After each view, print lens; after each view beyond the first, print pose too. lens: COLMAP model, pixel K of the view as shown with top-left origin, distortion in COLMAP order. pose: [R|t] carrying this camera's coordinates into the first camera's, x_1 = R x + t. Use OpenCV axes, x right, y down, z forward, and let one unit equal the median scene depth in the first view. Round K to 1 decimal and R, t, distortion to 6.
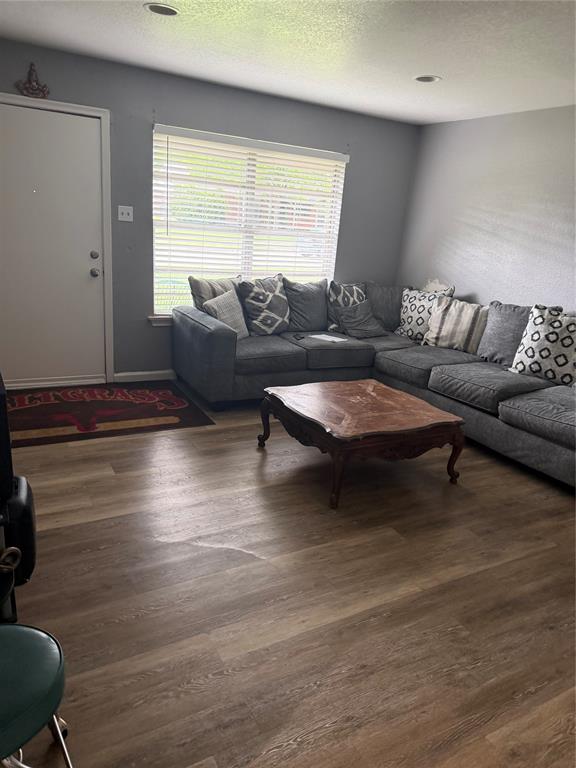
lens RADIAL K [[546.9, 0, 288.0], [0, 546.9, 384.0], [0, 0, 1]] dist [0.116932, -0.199376]
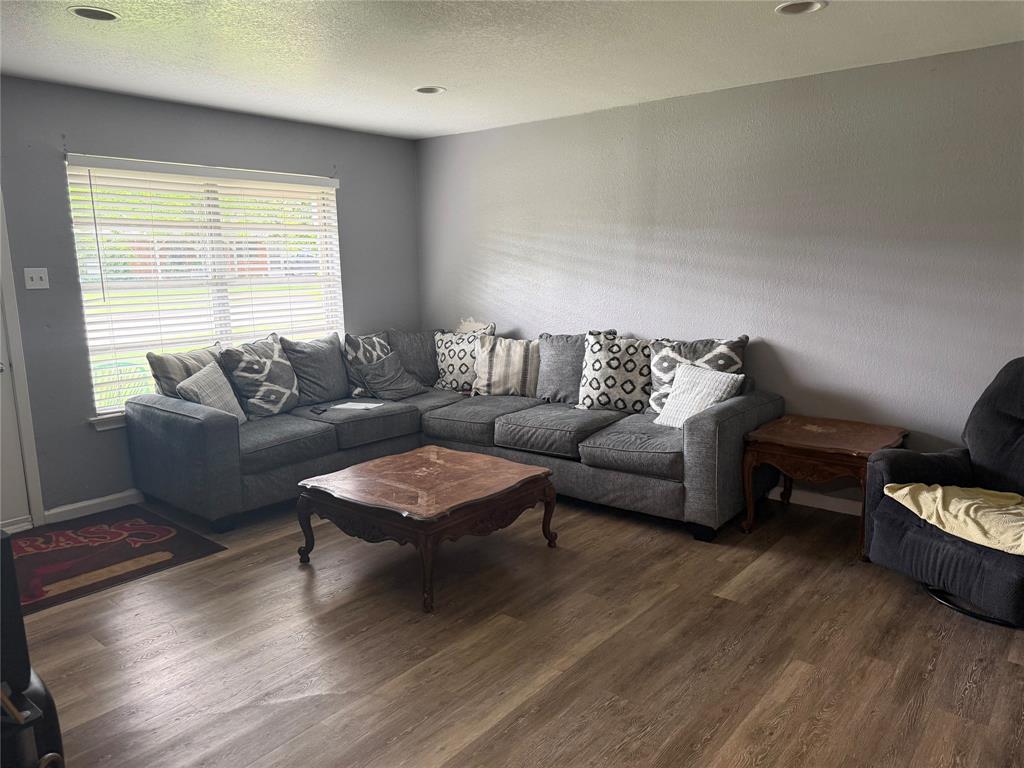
lens RADIAL K [[729.2, 0, 518.8], [0, 729.2, 384.3], [0, 0, 1]] dist [0.116932, -0.199376]
pose [[0.924195, -0.153151, 0.349869, -0.085998], [0.190862, 0.978689, -0.075761, 0.009275], [-0.330810, 0.136795, 0.933730, -0.051341]]
